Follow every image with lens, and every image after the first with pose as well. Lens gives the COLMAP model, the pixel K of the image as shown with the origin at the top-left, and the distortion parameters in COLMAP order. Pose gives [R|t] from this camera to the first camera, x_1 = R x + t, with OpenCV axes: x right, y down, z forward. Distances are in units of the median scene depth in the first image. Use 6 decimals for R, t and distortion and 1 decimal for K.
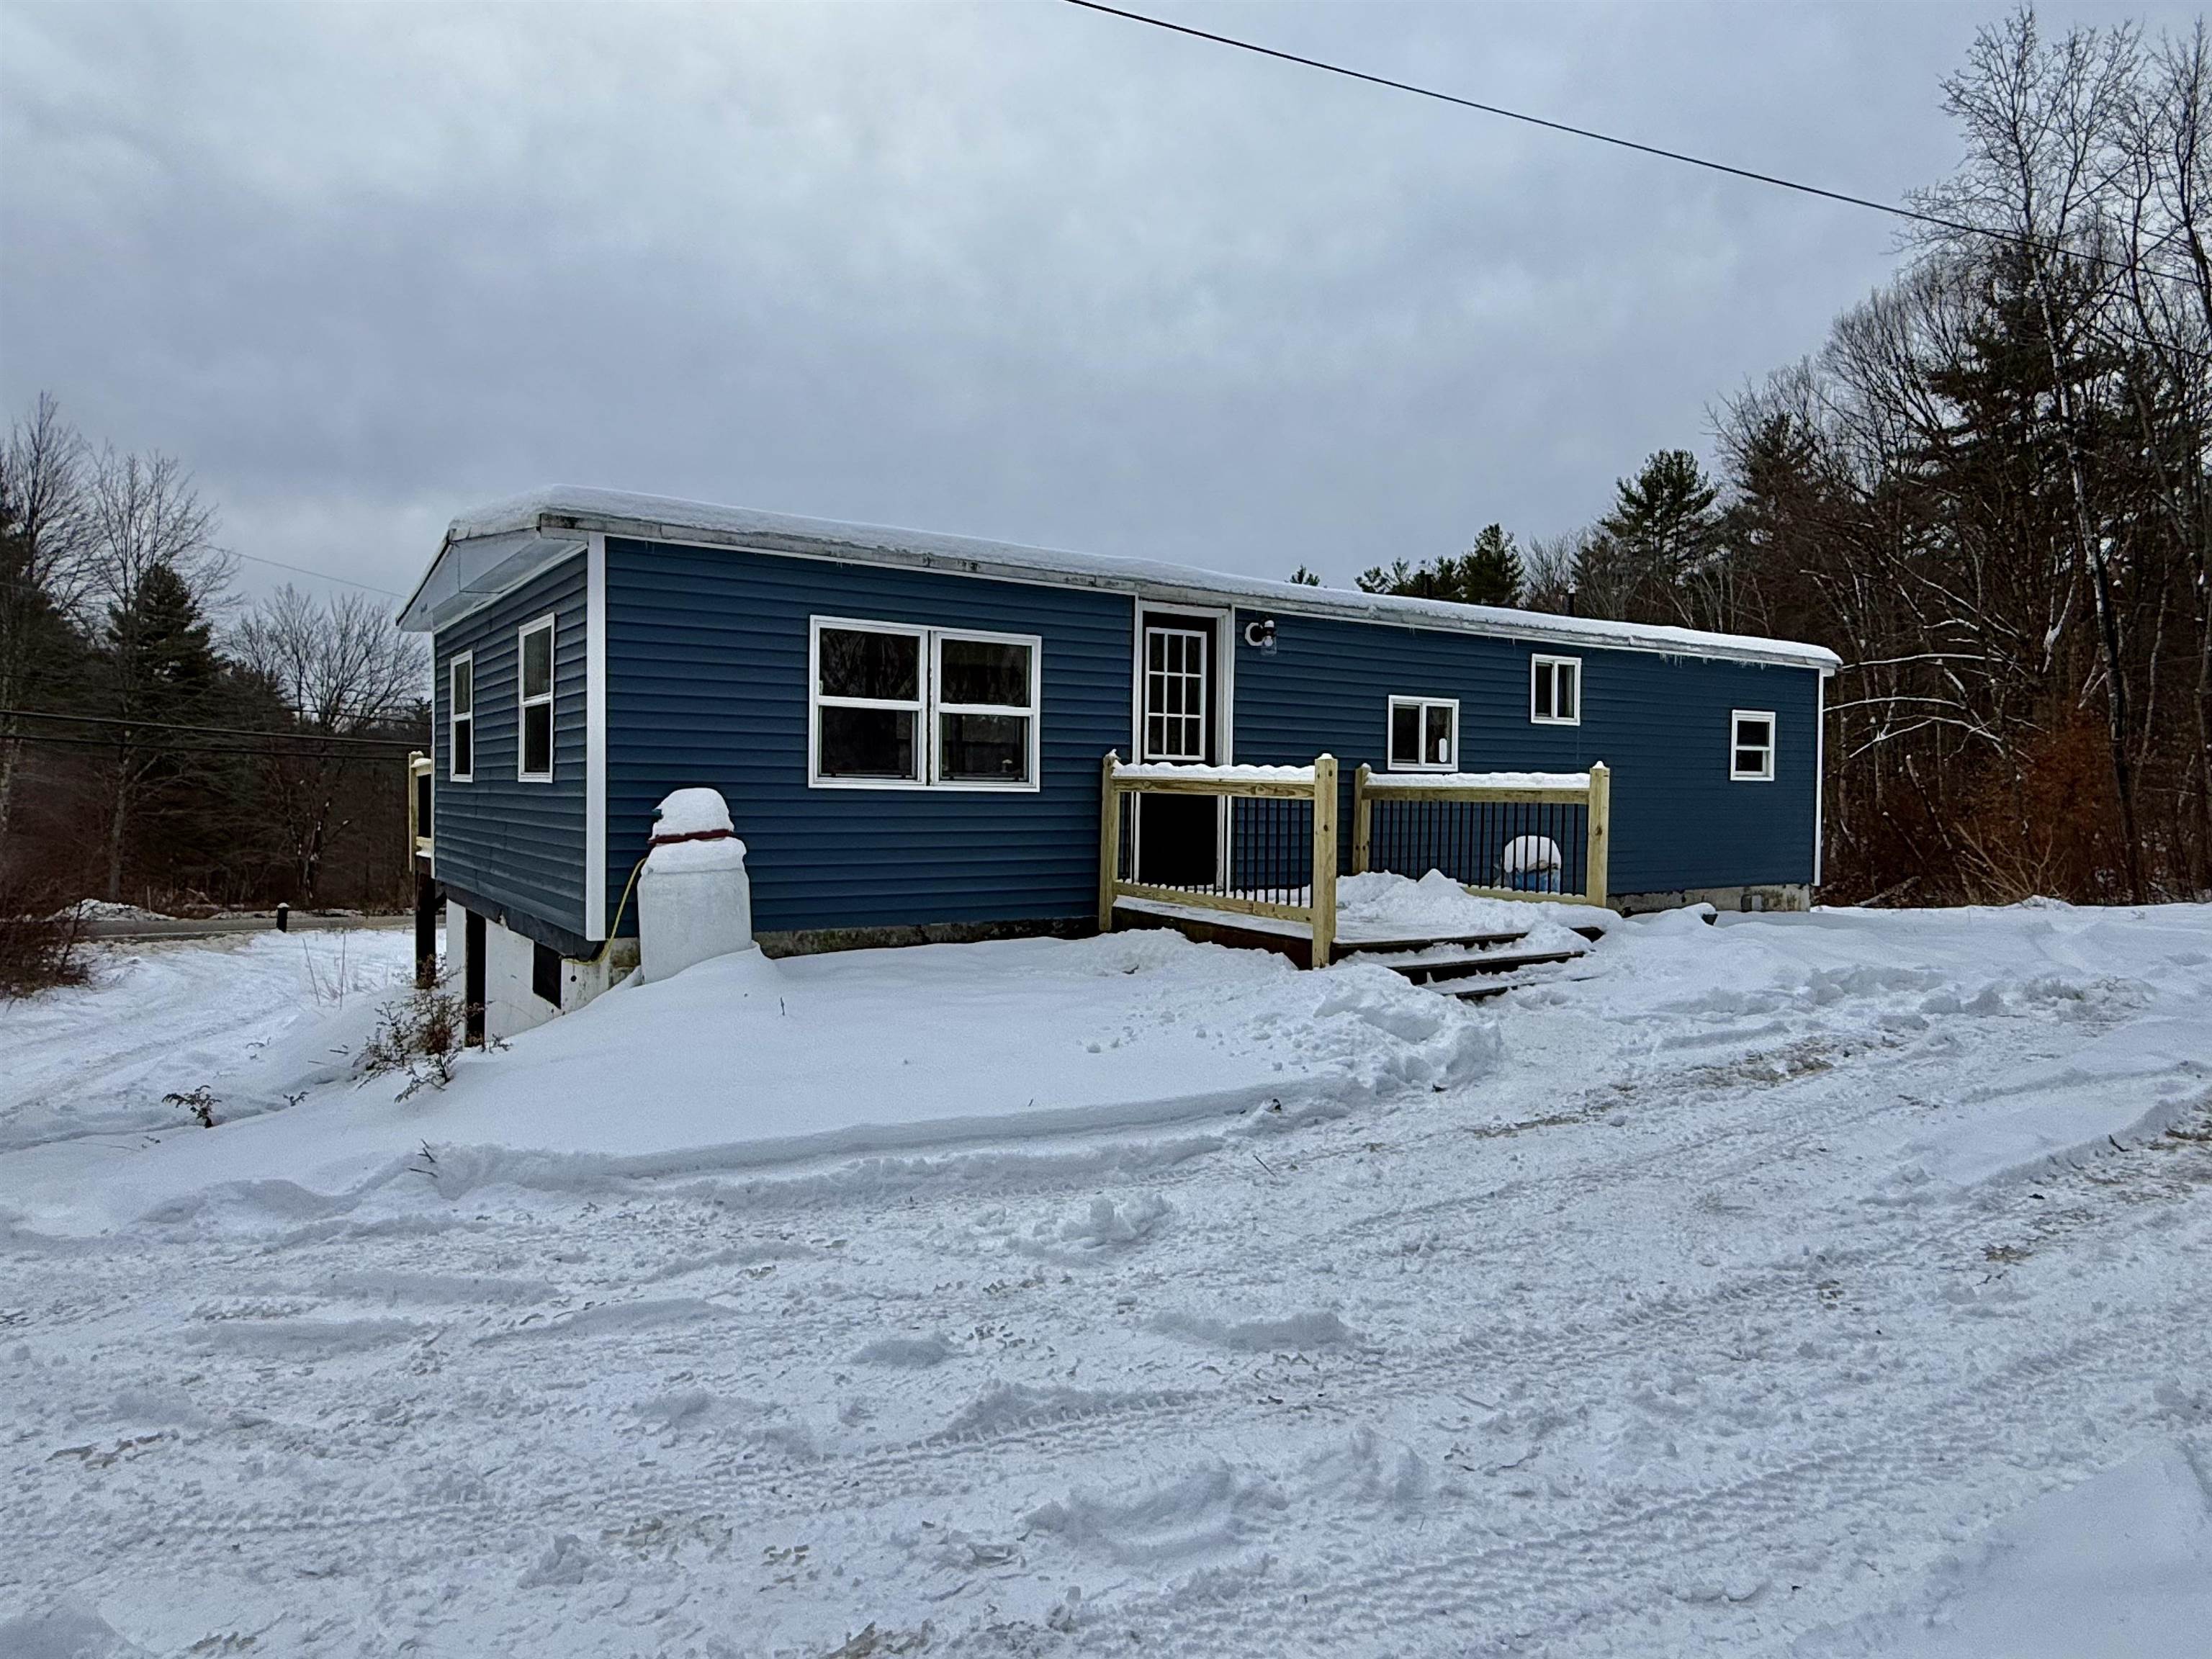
lens RADIAL K [[1361.9, 0, 1106.0], [0, 1361.9, 829.5], [0, 0, 1]] dist [-0.003473, 0.001614]
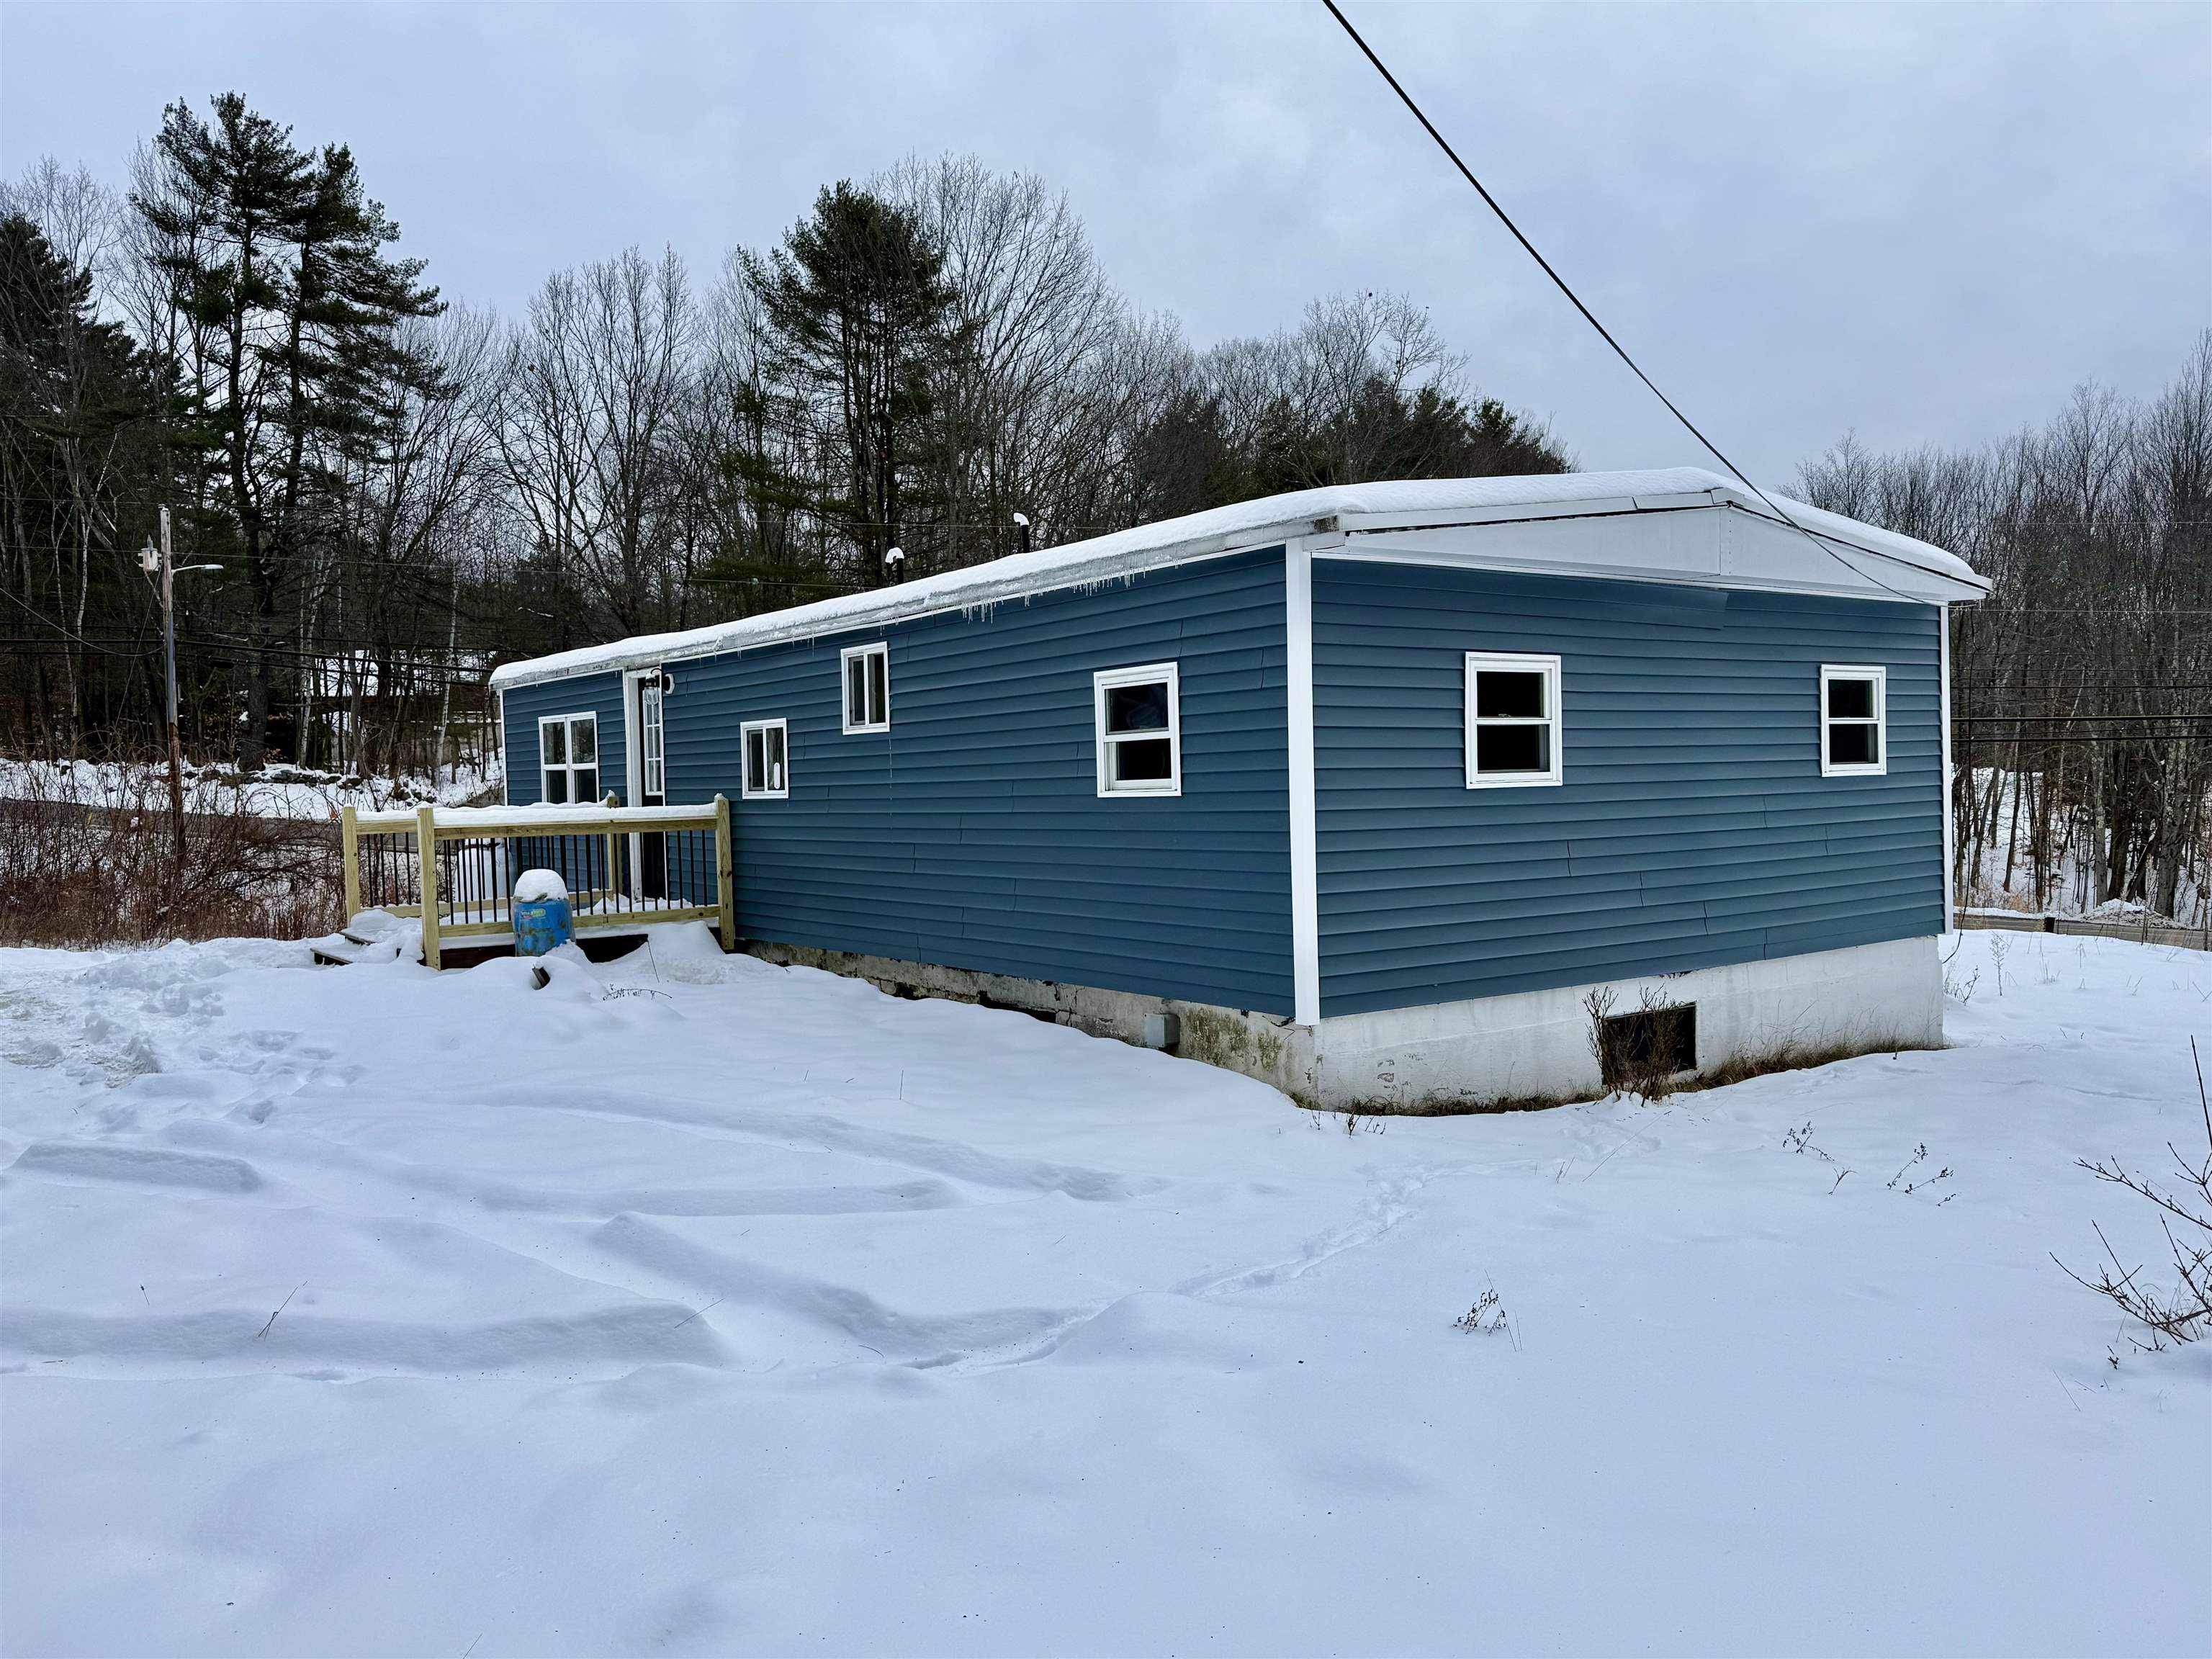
lens RADIAL K [[1667.6, 0, 1092.1], [0, 1667.6, 839.2], [0, 0, 1]] dist [0.122661, -0.210391]
pose [[0.043286, 0.014941, -0.998951, 1.578475], [-0.014506, 0.999792, 0.014325, -0.039853], [0.998957, 0.013871, 0.043493, 1.333910]]
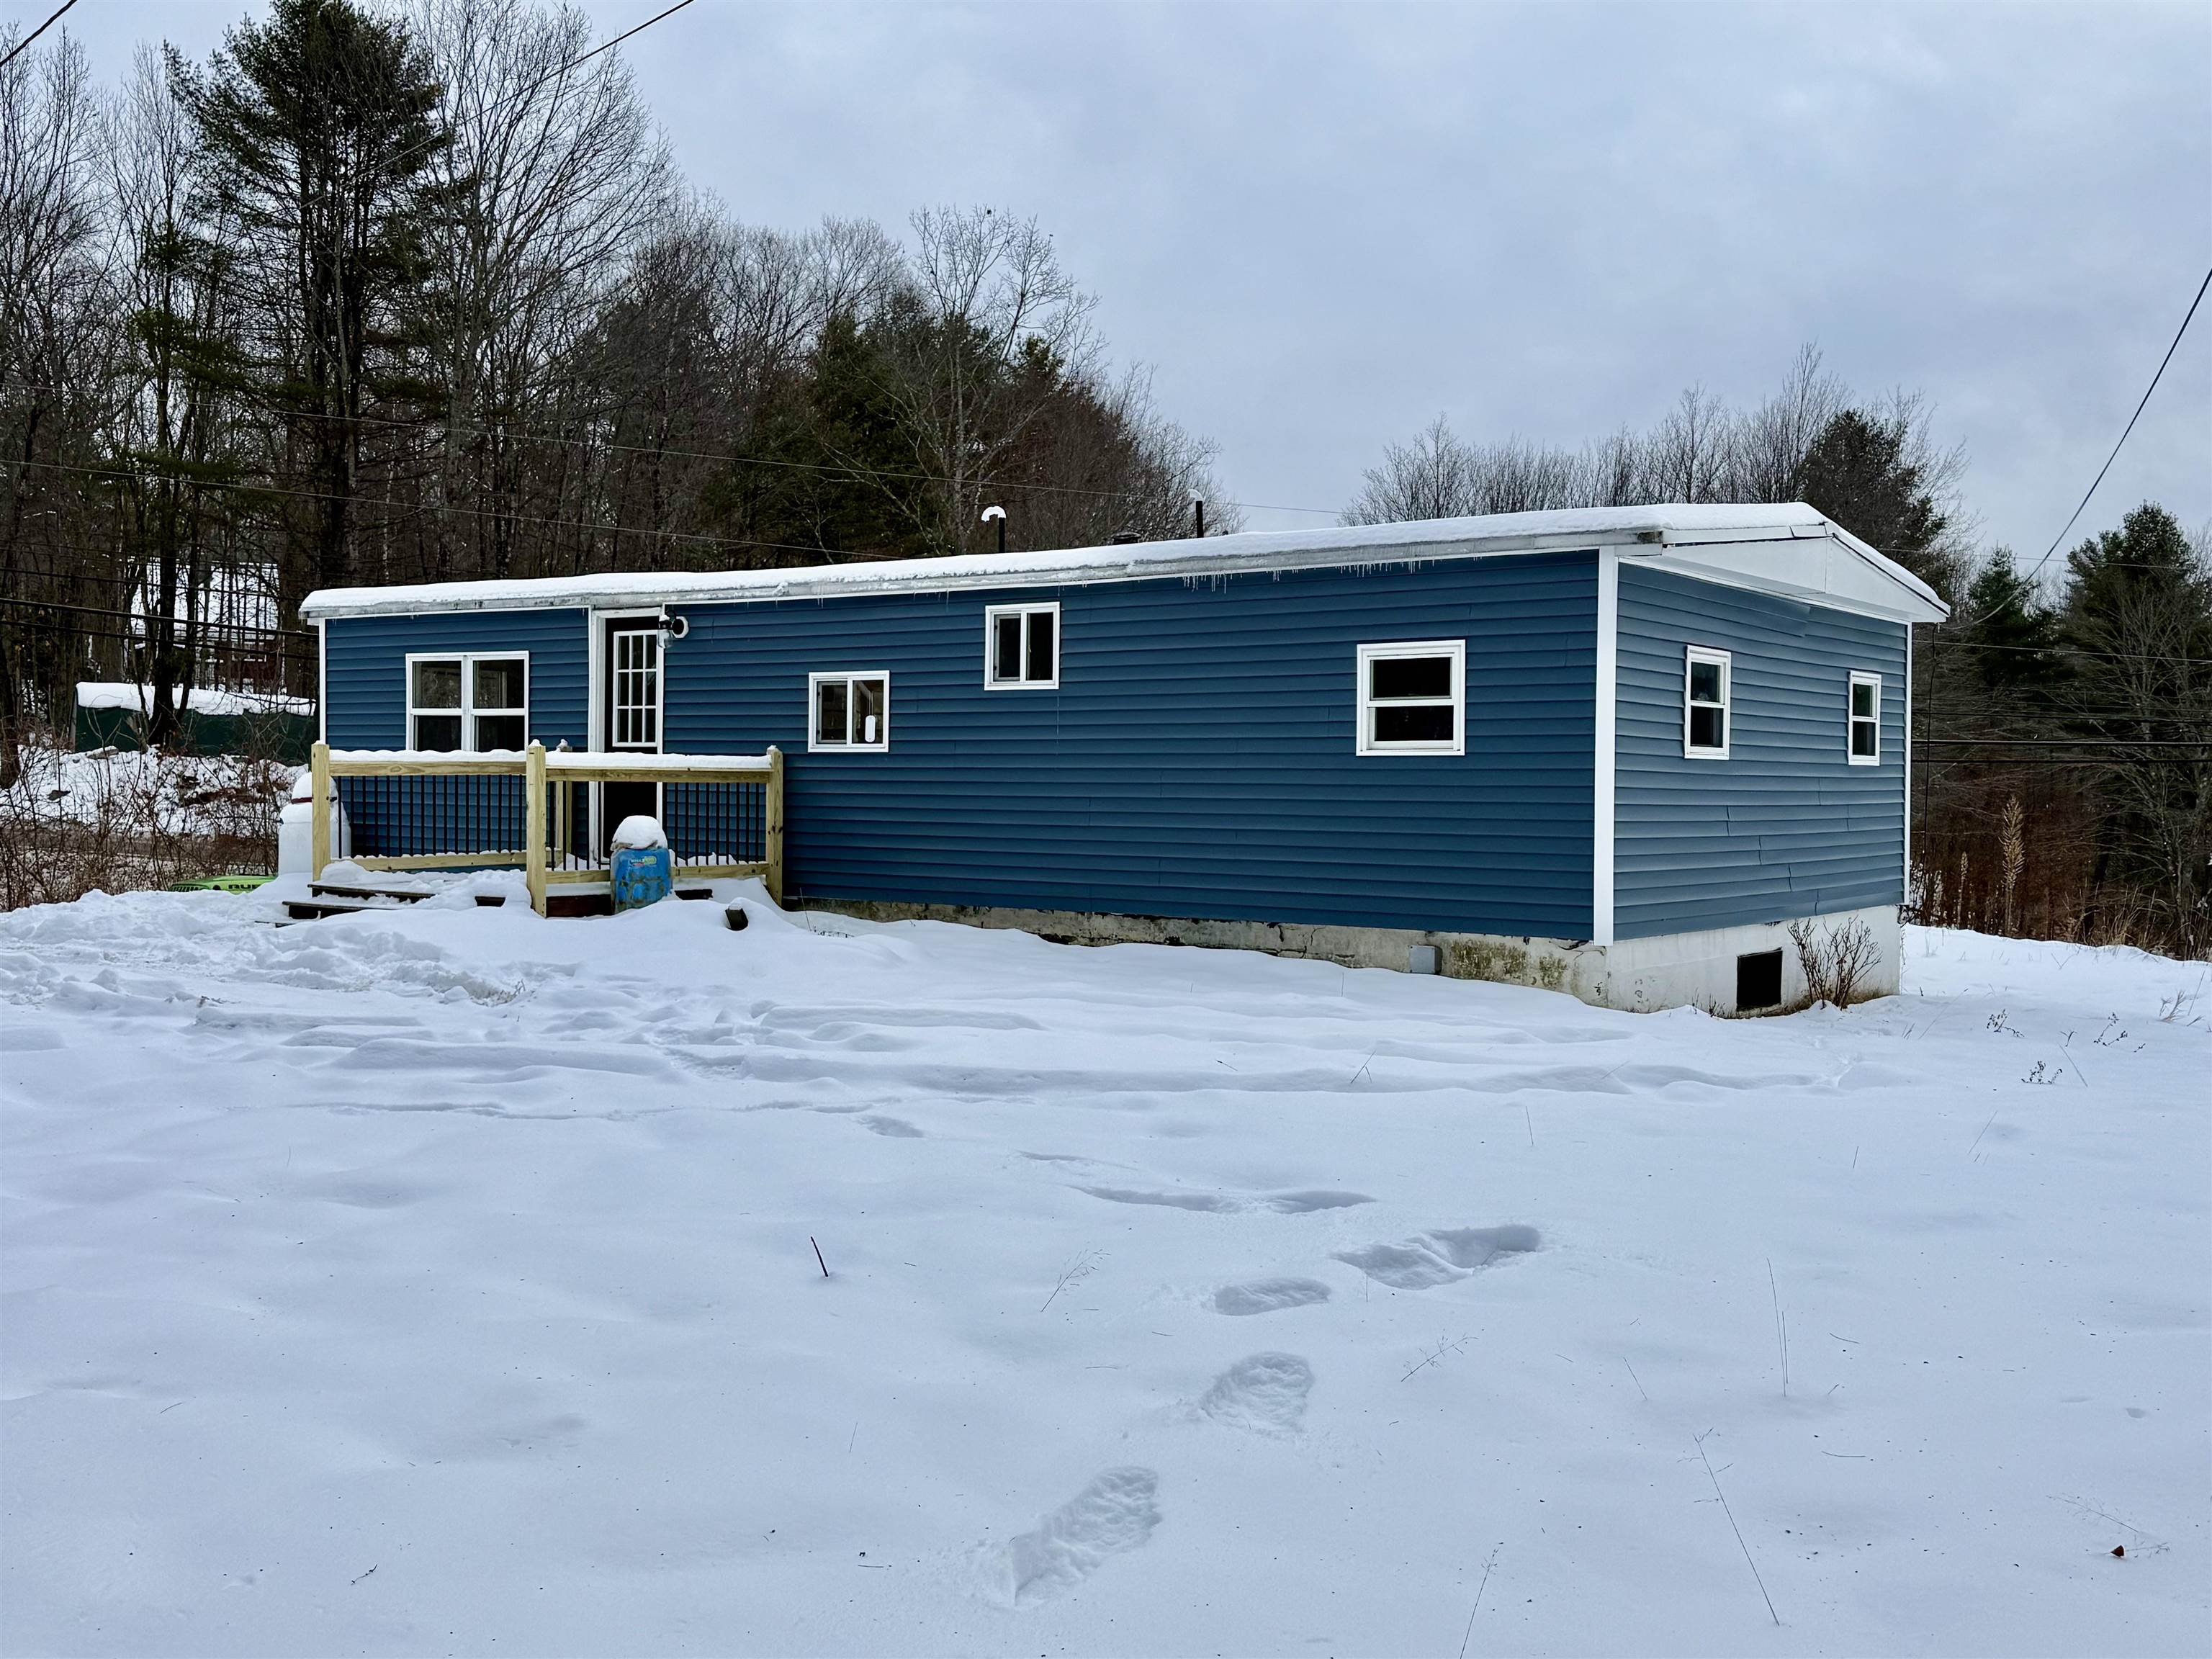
lens RADIAL K [[2131.0, 0, 1106.0], [0, 2131.0, 829.5], [0, 0, 1]] dist [0.138346, -0.256484]
pose [[0.351865, 0.006887, -0.936026, 1.851408], [-0.042364, 0.999065, -0.008575, 0.015500], [0.935092, 0.042671, 0.351828, 0.751204]]
